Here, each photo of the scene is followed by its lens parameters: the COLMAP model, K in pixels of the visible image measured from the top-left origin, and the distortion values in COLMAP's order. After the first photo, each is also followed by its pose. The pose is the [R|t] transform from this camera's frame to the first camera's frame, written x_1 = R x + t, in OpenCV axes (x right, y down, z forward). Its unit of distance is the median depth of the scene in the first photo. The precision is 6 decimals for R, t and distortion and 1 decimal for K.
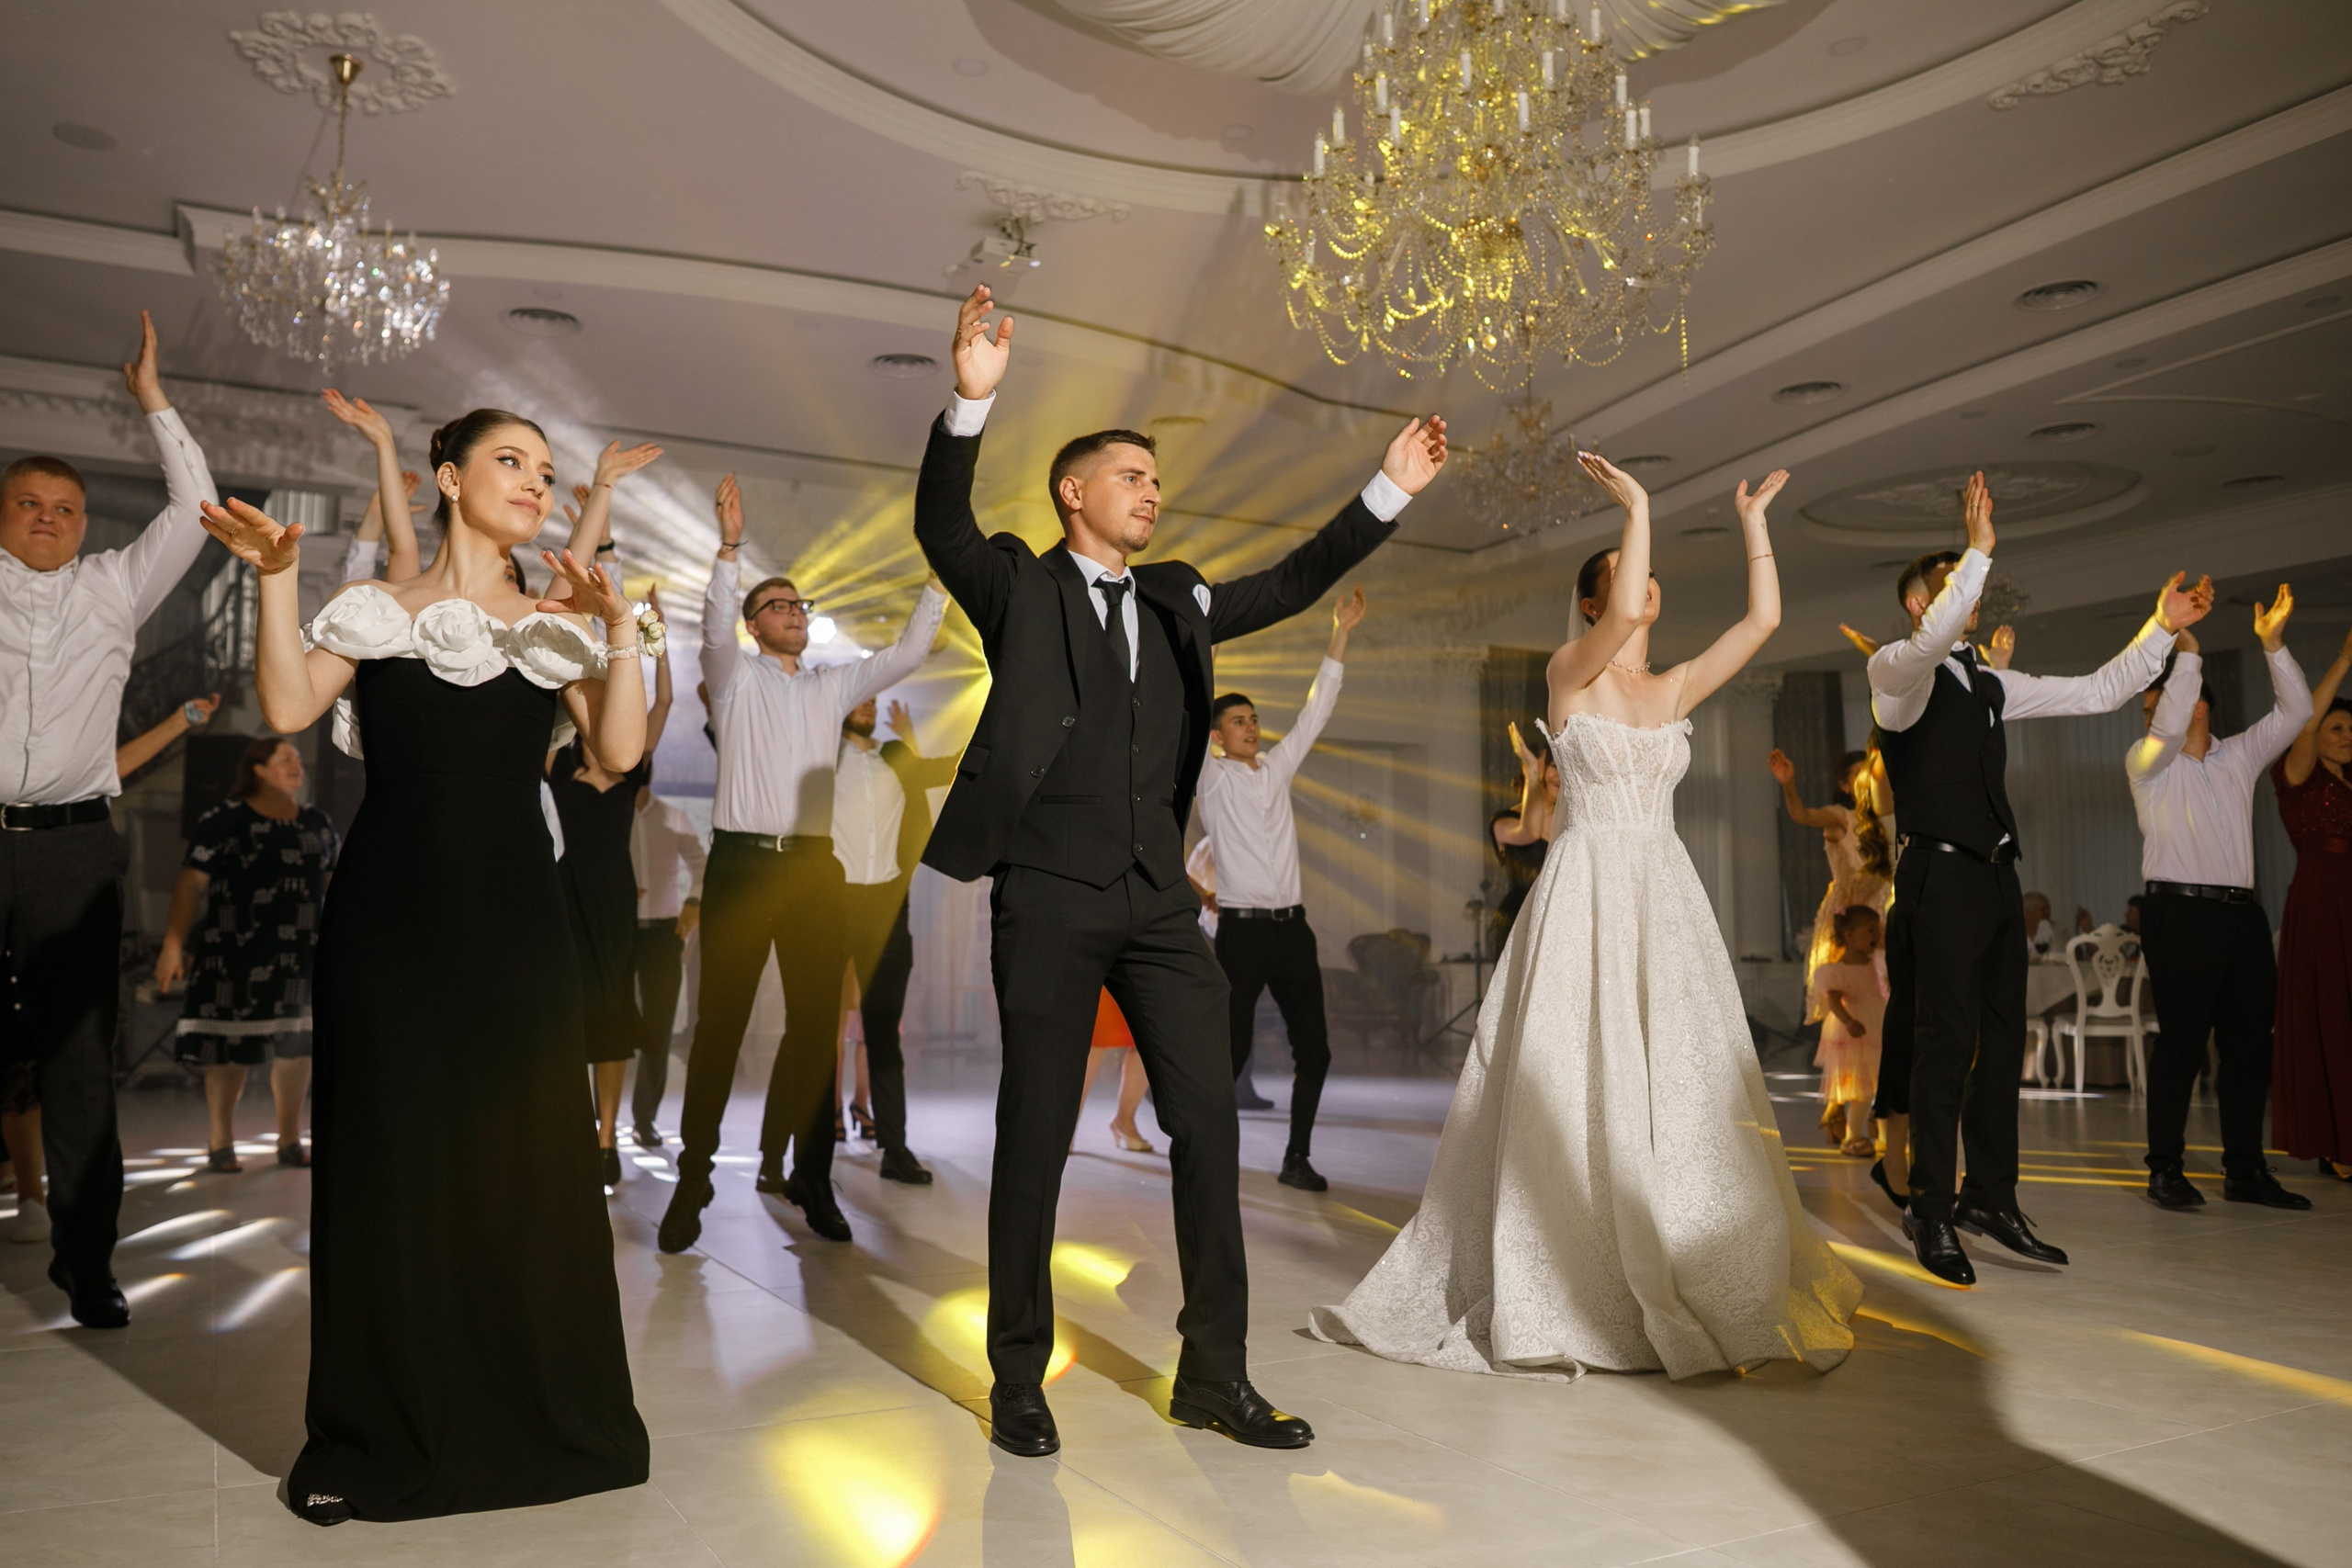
lens RADIAL K [[1820.1, 0, 1176.0], [0, 1820.1, 784.0], [0, 0, 1]] dist [-0.008101, -0.004080]
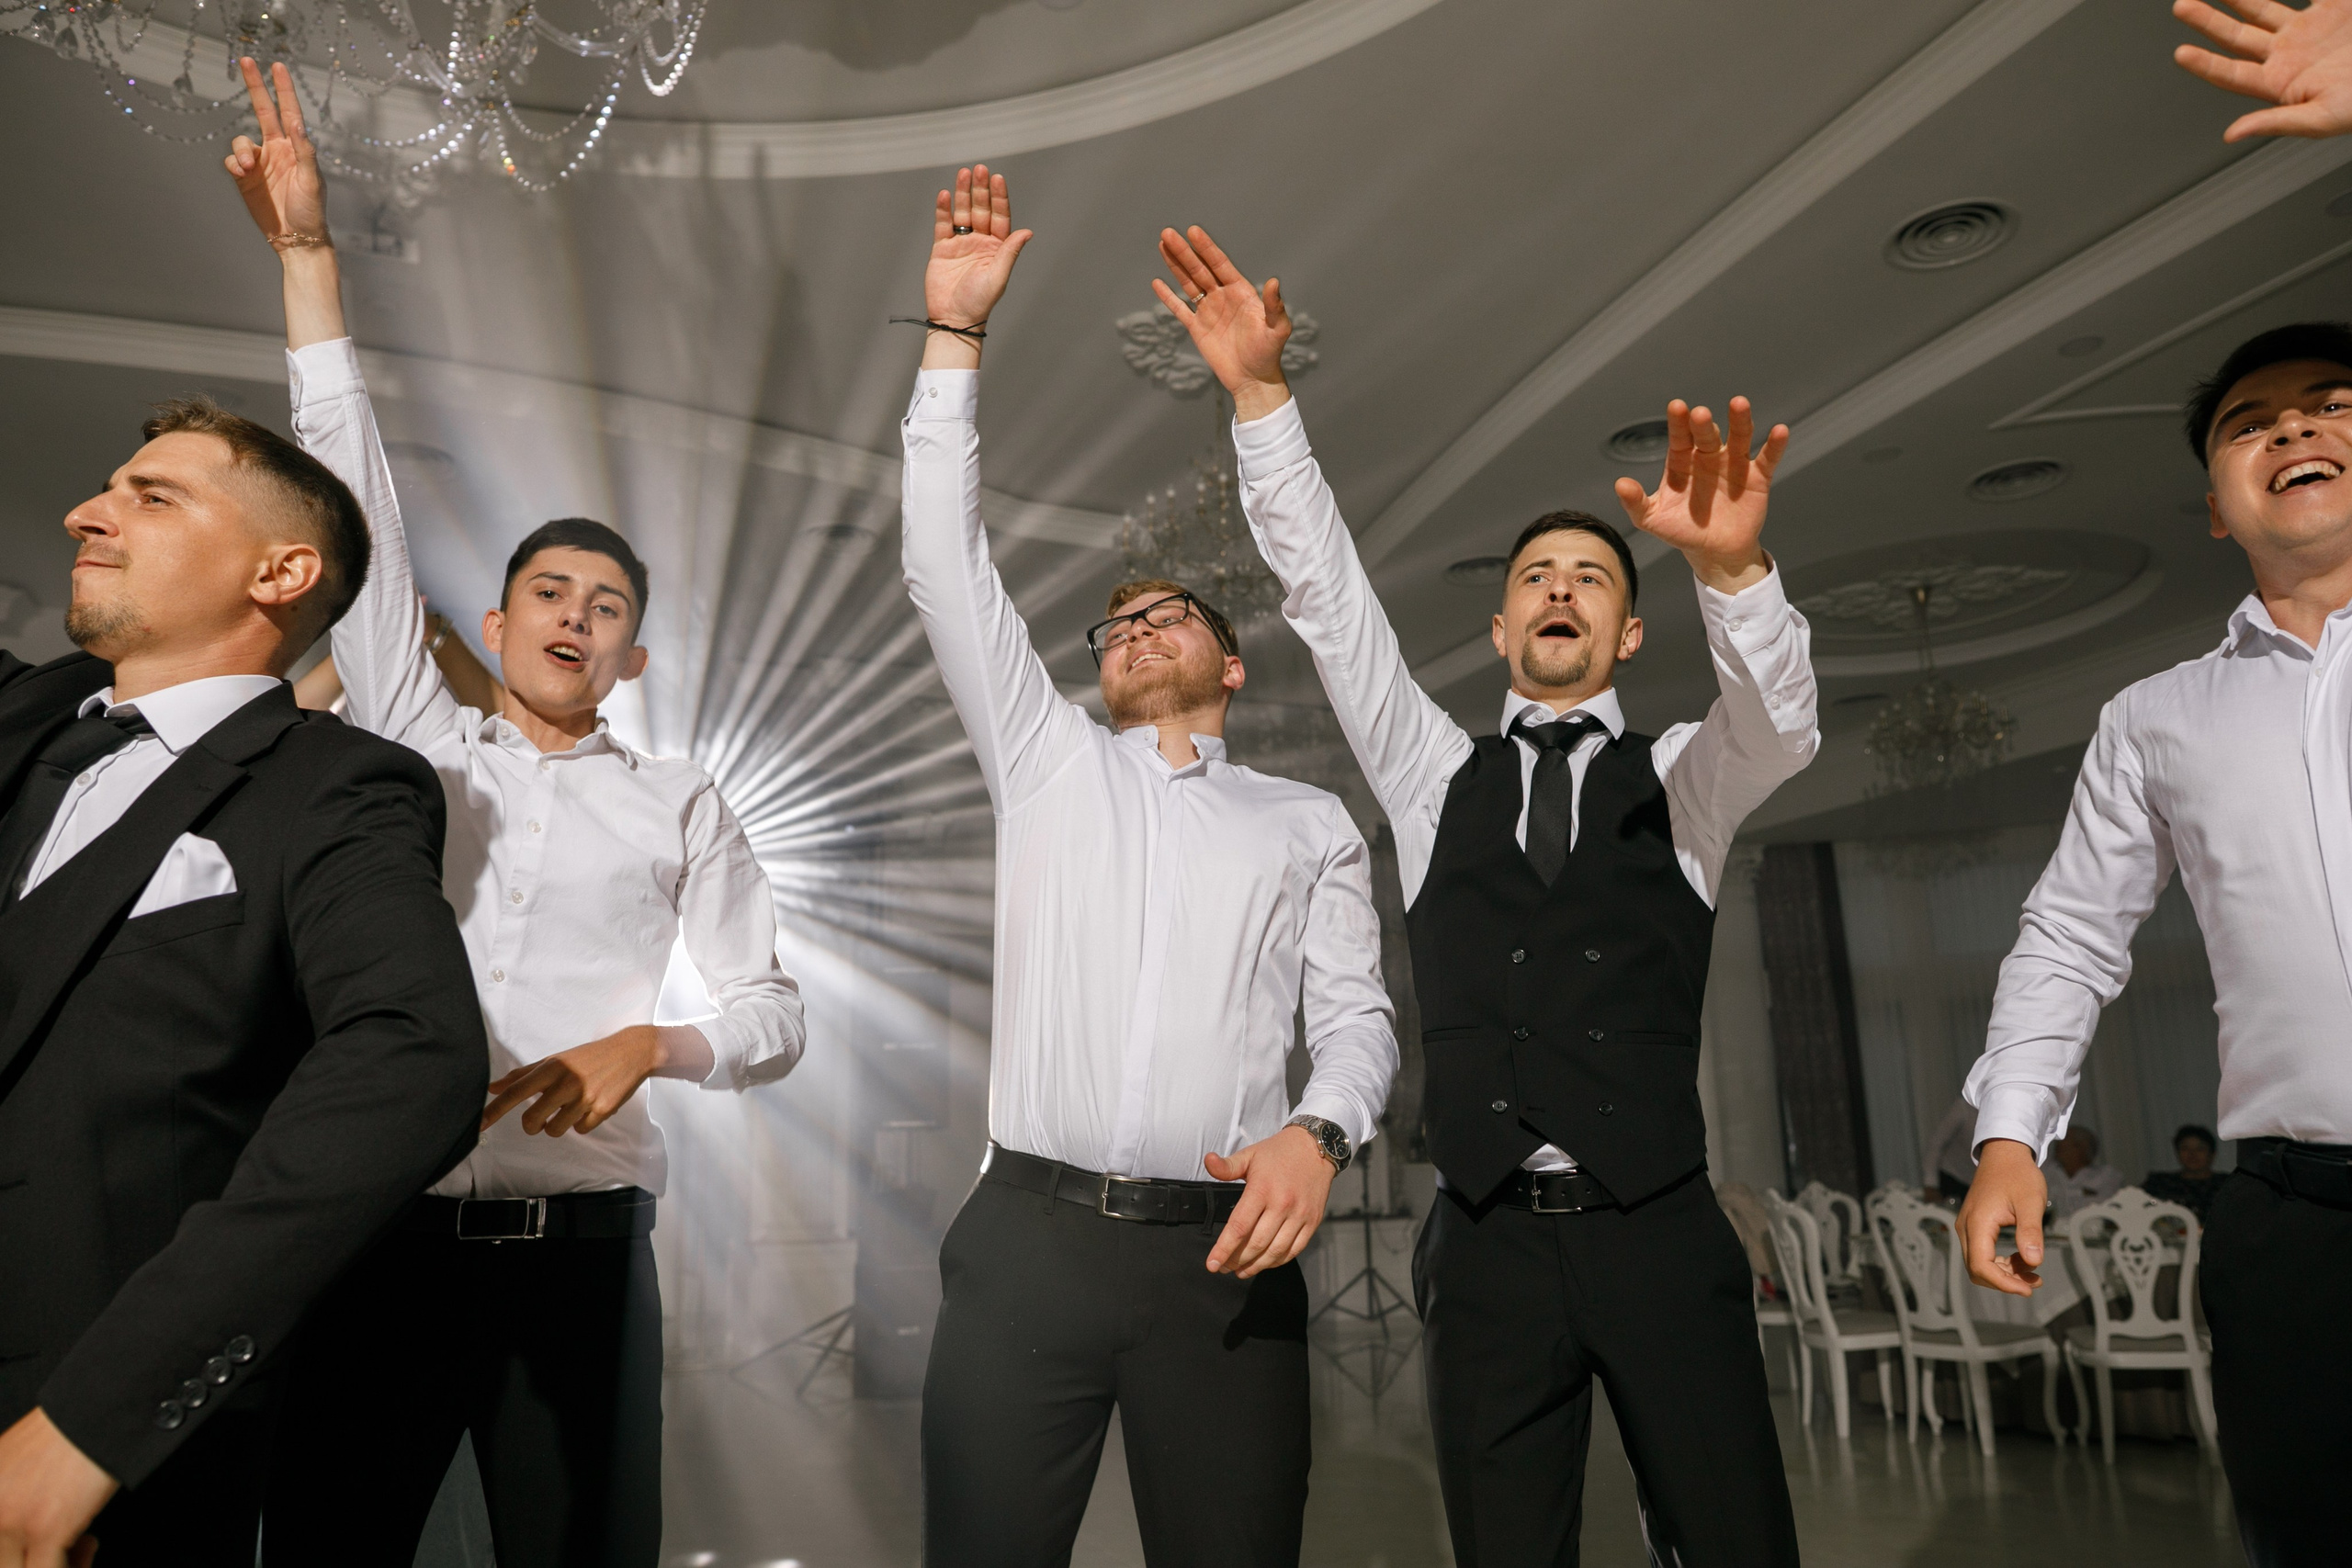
lens RADIAL K [[1691.1, 0, 1179.6], [0, 1691.1, 771.7], [0, 0, 1]] dist [-0.012110, 0.002579]
pose [[0.995855, -0.043218, -0.080026, 0.215937], [0.032148, 0.990353, -0.134783, 0.001818], [0.085079, 0.131652, 0.987638, 0.339219]]
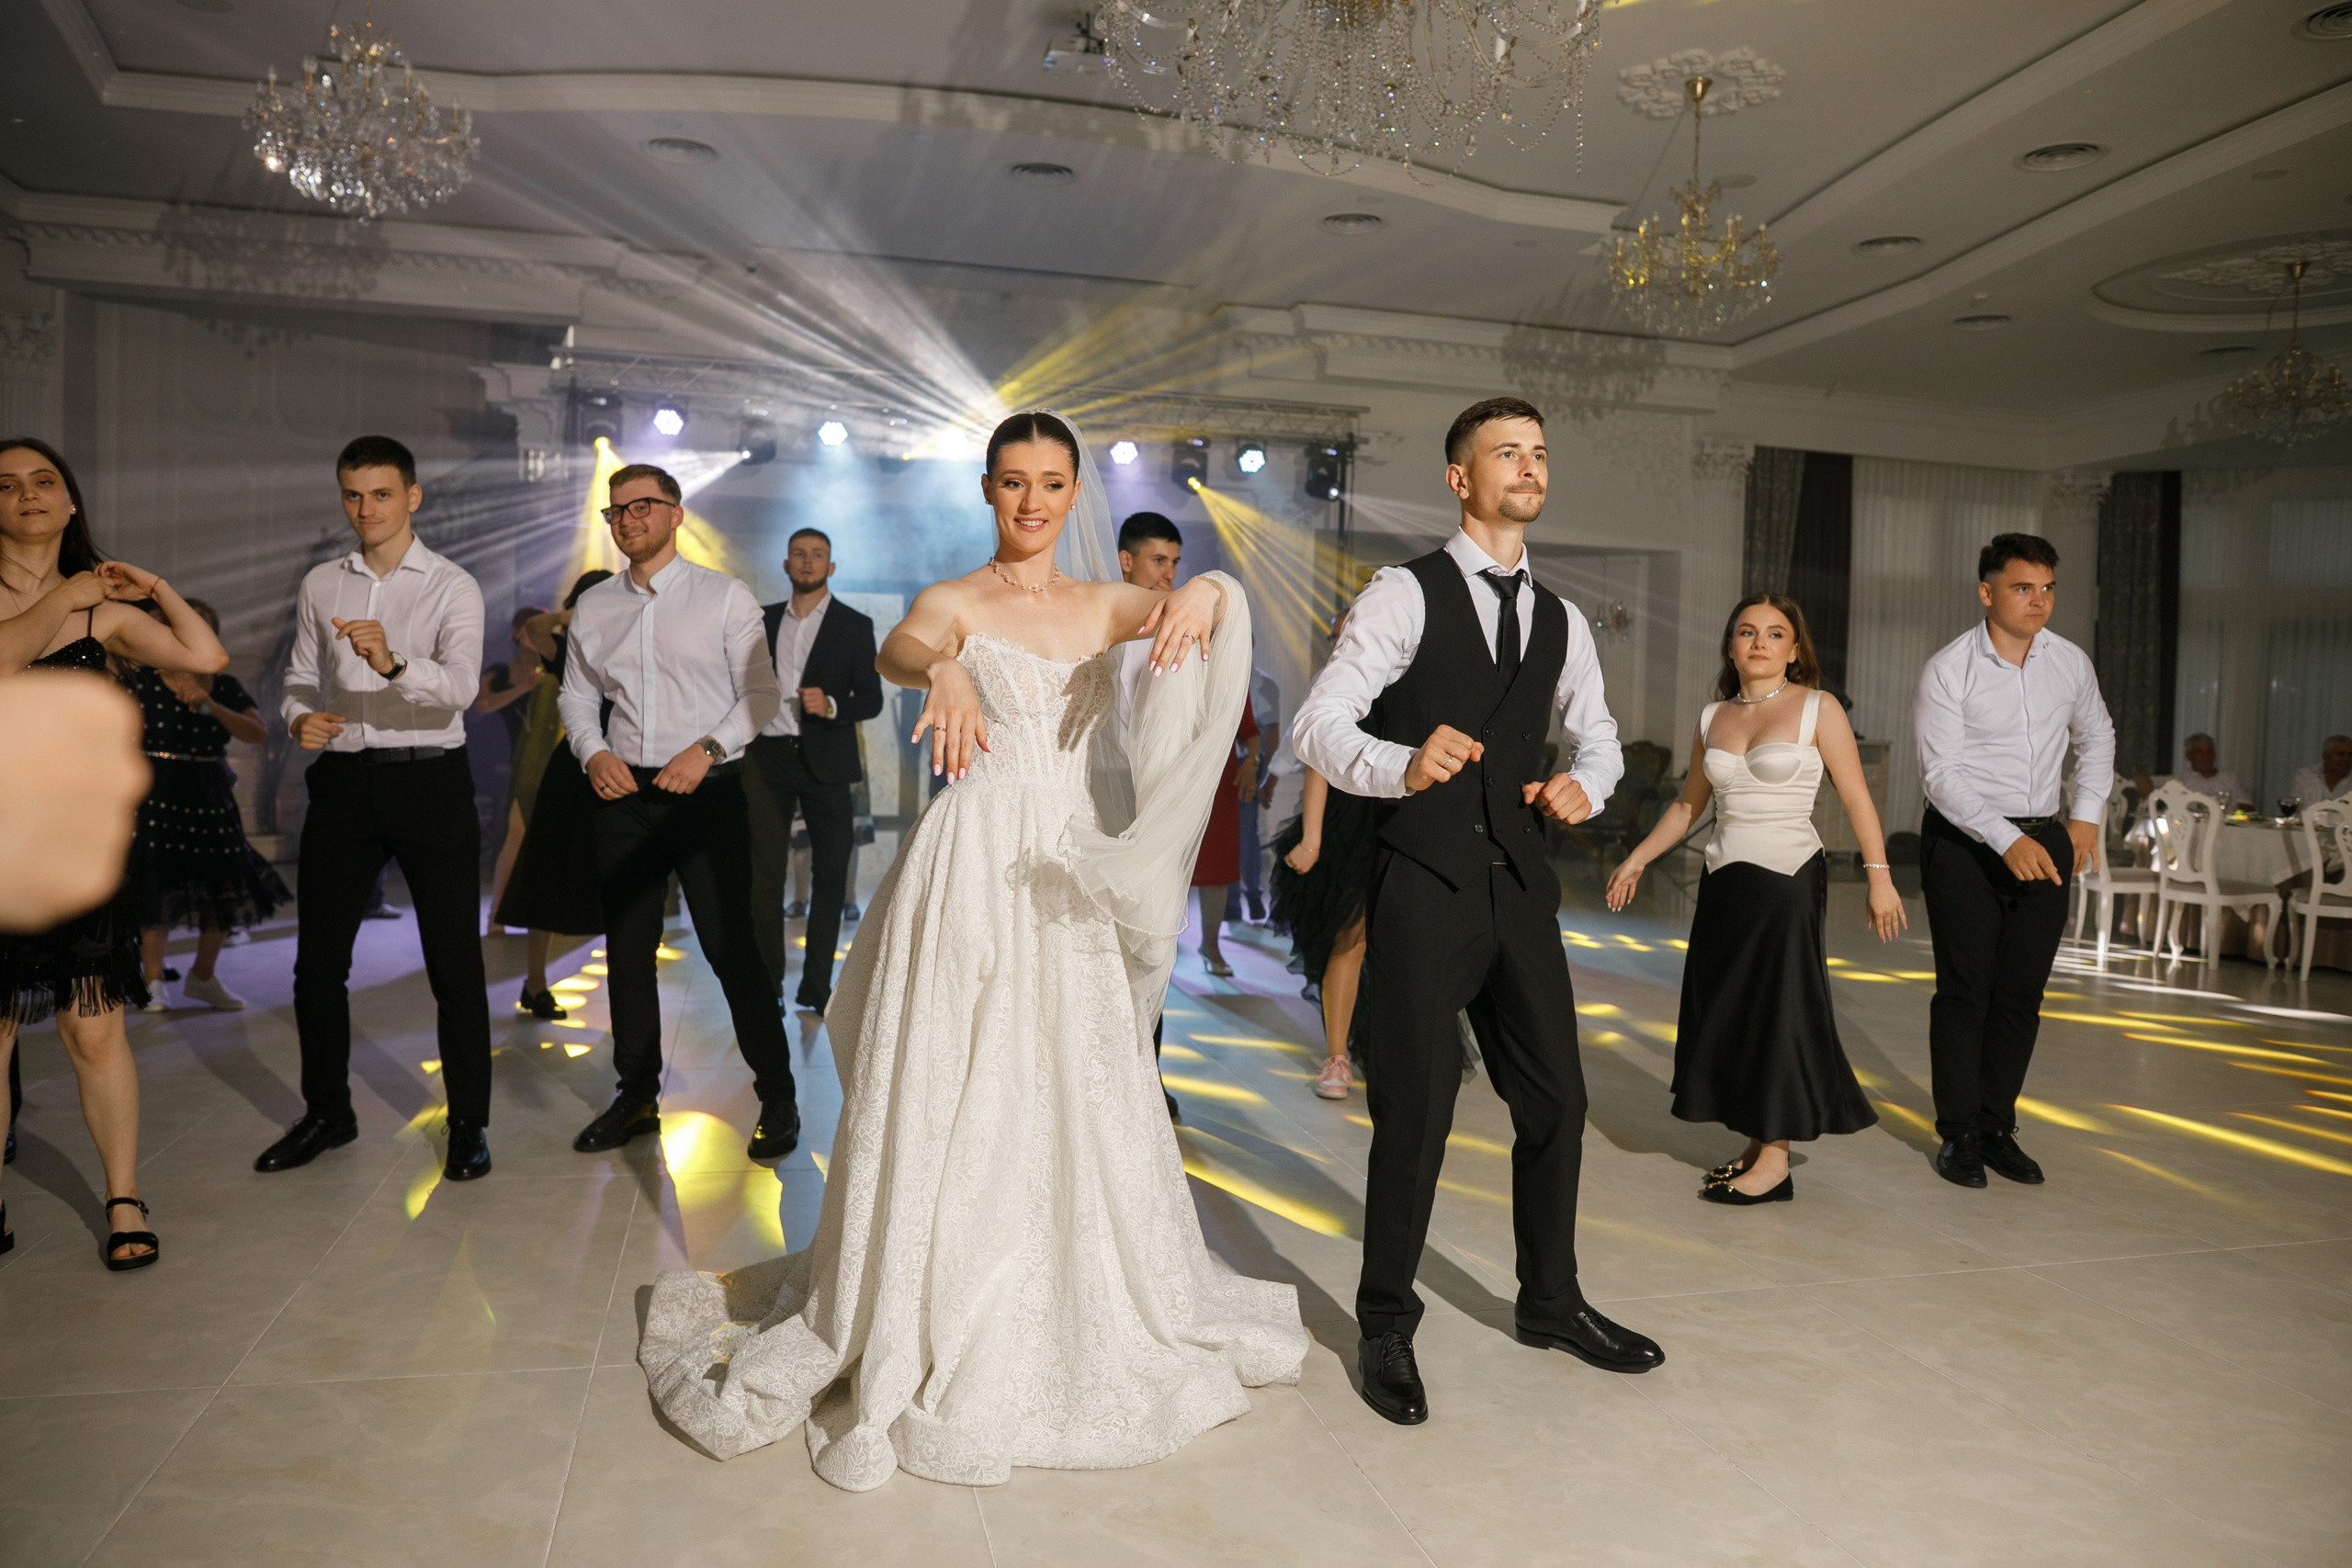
lens RADIAL K [[1691.1, 0, 1179.6], [0, 1691.1, 771.7], [0, 0, 1]] dist [-0.012110, 0.002579]
pose [[0.969022, 0.037930, -0.244045, 0.155230], [-0.007496, 0.992198, 0.124444, -0.023089], [0.246861, -0.118760, 0.961746, 0.096315]]
